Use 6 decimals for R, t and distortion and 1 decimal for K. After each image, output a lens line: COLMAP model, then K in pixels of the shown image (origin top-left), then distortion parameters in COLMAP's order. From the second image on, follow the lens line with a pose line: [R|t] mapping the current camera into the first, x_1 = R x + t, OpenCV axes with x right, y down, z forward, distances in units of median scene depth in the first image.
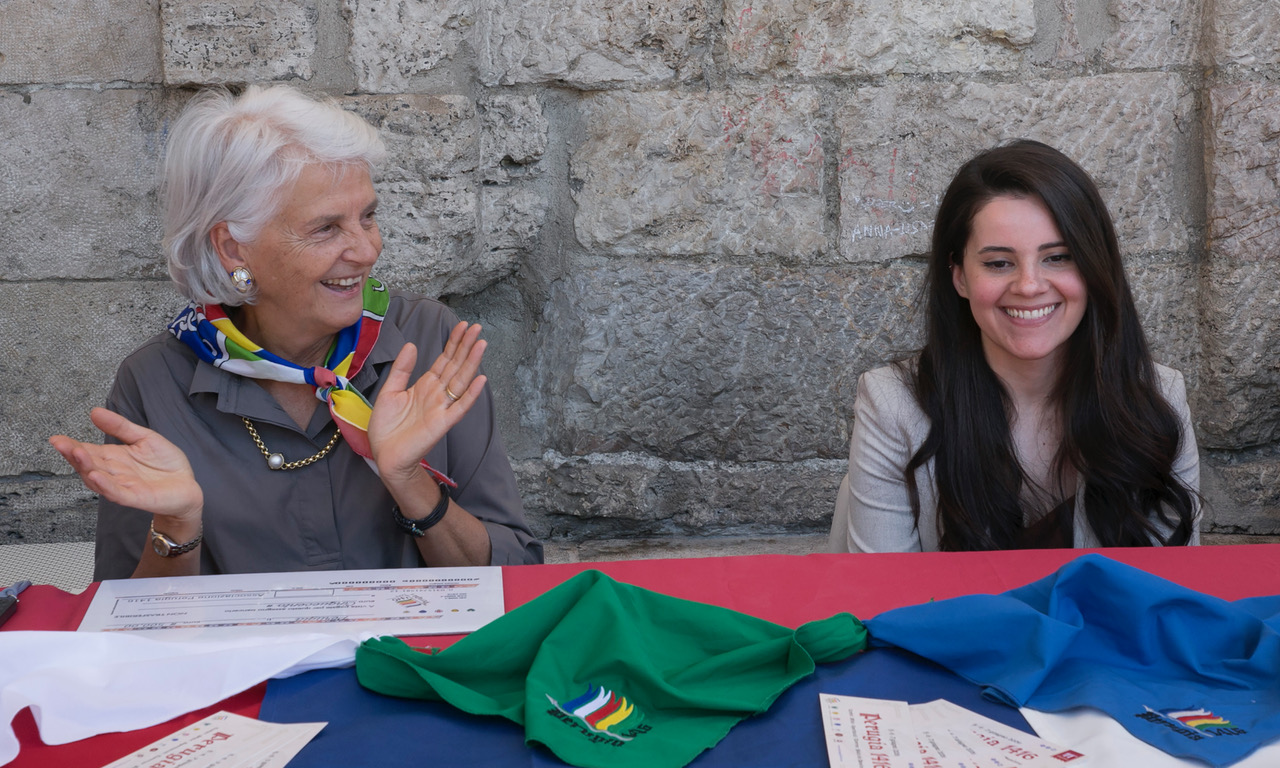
lens RADIAL K [[2385.8, 0, 659.5], [0, 2385.8, 289.9], [0, 0, 1]] dist [0.255556, 0.125116]
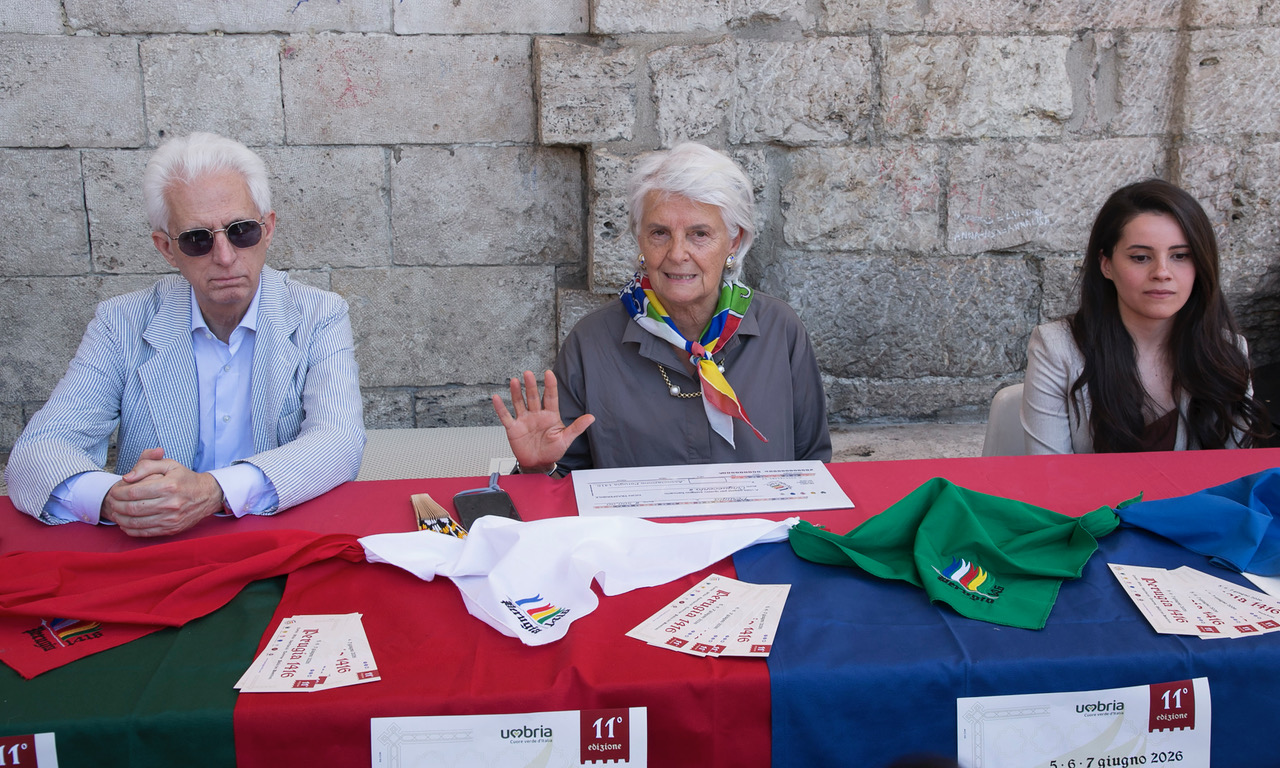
lens RADIAL K [[1336.2, 0, 676.7], [0, 1336.2, 323.7], [0, 0, 1]] dist [0.015859, 0.109611]
pose [[0.999844, 0.002315, 0.017517, -0.123425], [-0.003277, 0.998477, 0.055079, -0.014515], [-0.017363, -0.055127, 0.998328, 0.105069]]
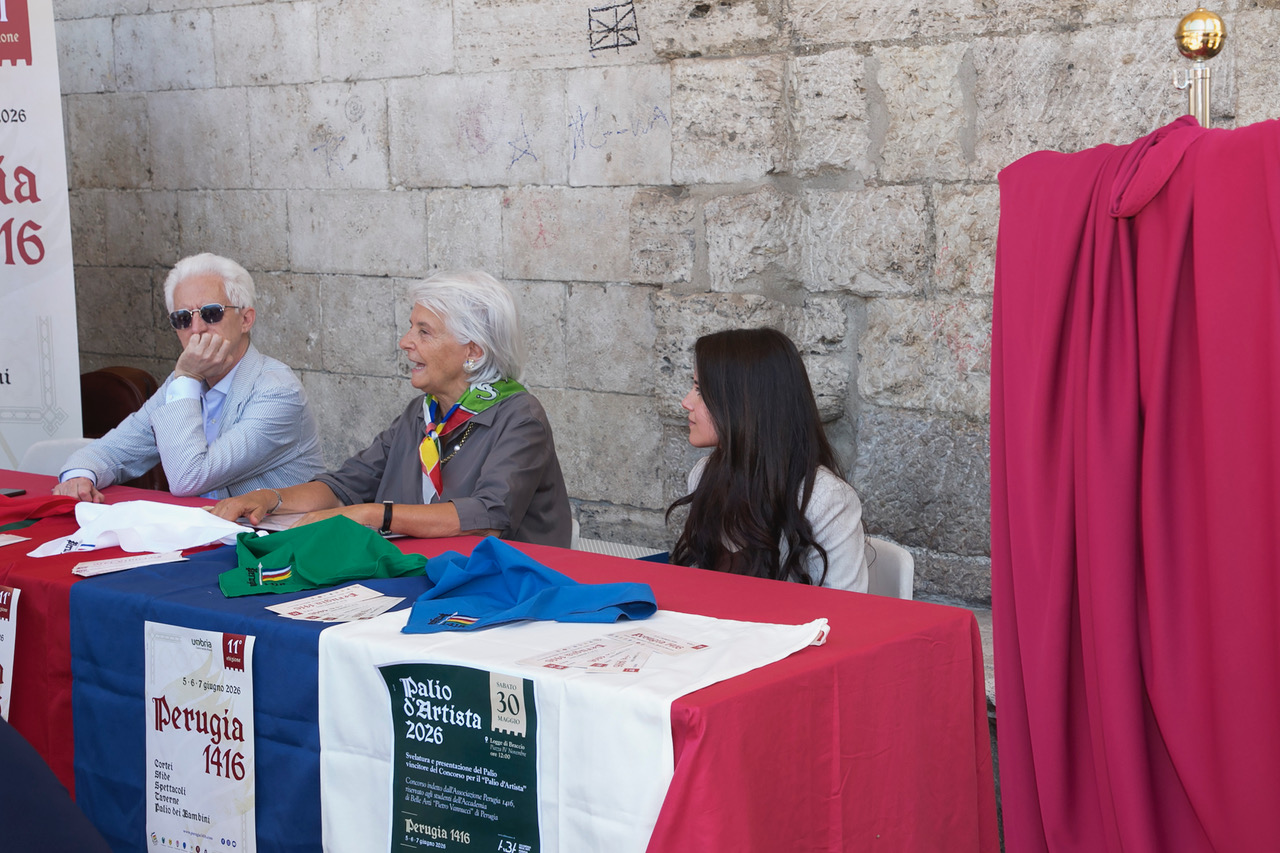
lens RADIAL K [[1945.6, 0, 707.8], [0, 1945.6, 378.8], [0, 0, 1]] dist [0.116374, 0.079268]
pose [[0.711644, 0.069244, -0.699120, 0.784339], [-0.106471, 0.994267, -0.009902, -0.007196], [0.694426, 0.081482, 0.714936, 0.028457]]
